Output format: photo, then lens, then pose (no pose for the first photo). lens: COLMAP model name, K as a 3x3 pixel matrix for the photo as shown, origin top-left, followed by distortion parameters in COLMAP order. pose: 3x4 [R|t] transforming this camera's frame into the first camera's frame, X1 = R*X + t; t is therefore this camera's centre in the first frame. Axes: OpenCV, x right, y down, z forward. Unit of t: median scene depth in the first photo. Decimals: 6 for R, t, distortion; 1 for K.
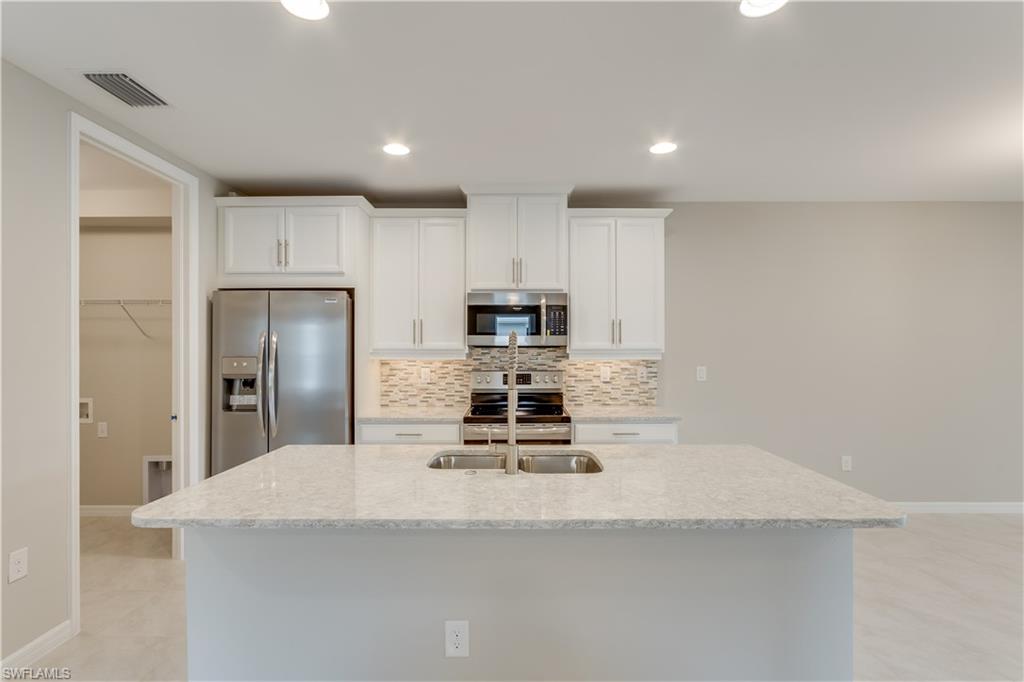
lens RADIAL K [[499.3, 0, 514.8], [0, 499.3, 347.5], [0, 0, 1]] dist [-0.006859, 0.001796]
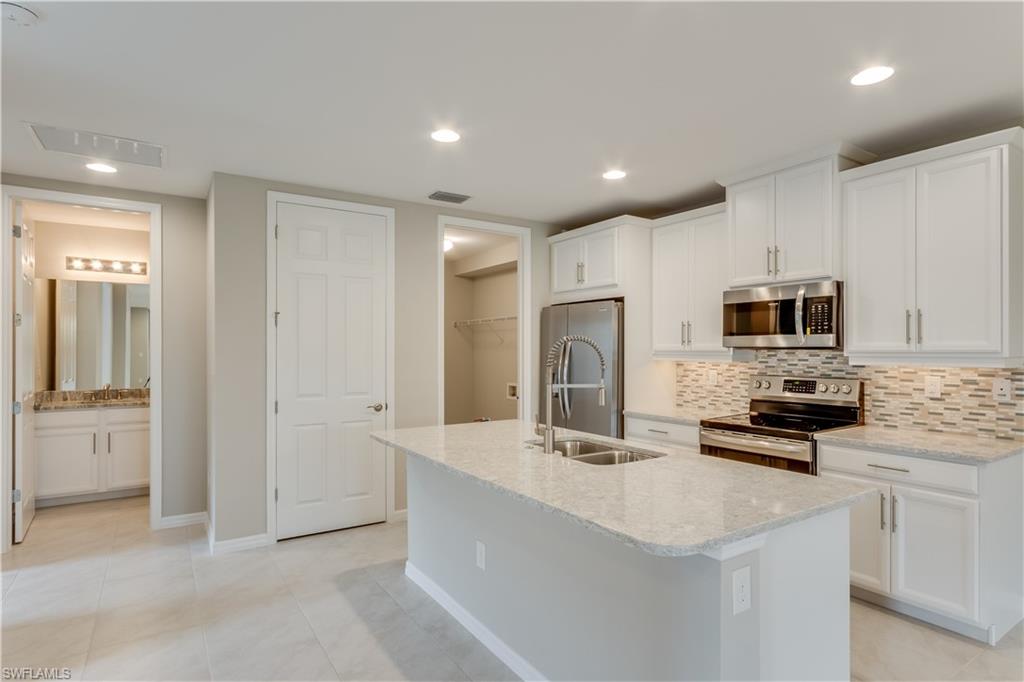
lens RADIAL K [[551.1, 0, 515.0], [0, 551.1, 346.0], [0, 0, 1]] dist [0.000403, 0.002386]
pose [[0.549726, -0.004647, -0.835332, 0.545098], [0.002247, 0.999989, -0.004084, -0.002363], [0.835342, 0.000368, 0.549730, 0.095340]]
